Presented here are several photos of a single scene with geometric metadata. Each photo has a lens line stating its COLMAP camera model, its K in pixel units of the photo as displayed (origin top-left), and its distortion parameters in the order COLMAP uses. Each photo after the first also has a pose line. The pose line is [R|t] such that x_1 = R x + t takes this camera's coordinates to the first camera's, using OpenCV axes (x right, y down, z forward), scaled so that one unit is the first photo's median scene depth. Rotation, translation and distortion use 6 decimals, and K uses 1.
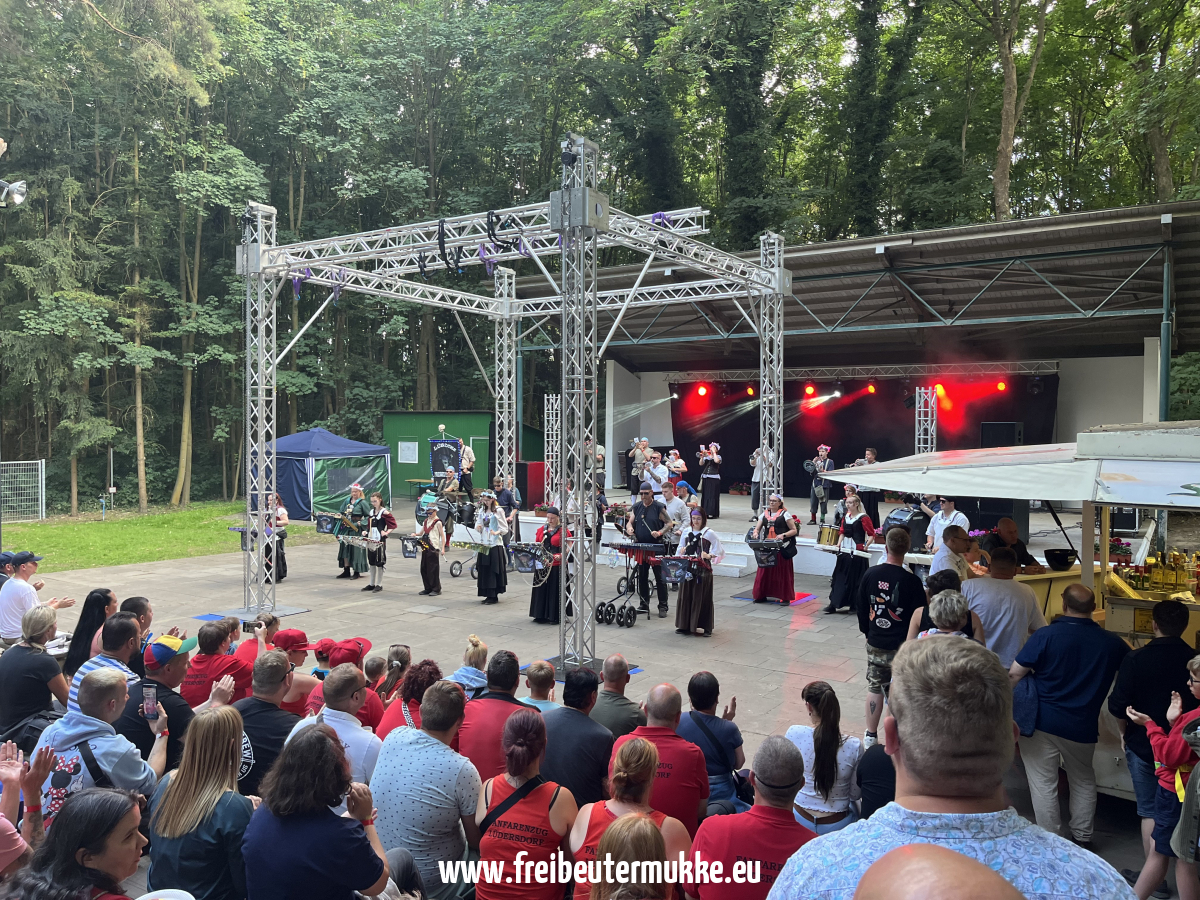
lens RADIAL K [[907.2, 0, 602.0], [0, 907.2, 451.6], [0, 0, 1]] dist [0.013397, 0.003011]
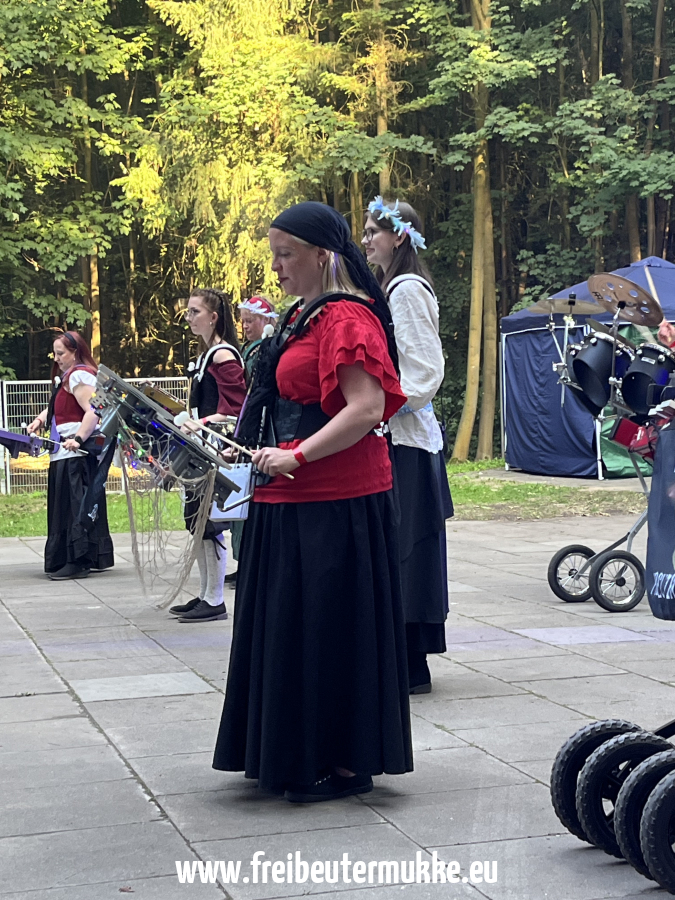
lens RADIAL K [[1655.0, 0, 337.2], [0, 1655.0, 450.6], [0, 0, 1]] dist [0.169132, 0.000000]
pose [[0.759364, -0.001406, -0.650665, 0.063010], [0.012047, 0.999857, 0.011898, 0.045469], [0.650555, -0.016873, 0.759272, 0.303016]]
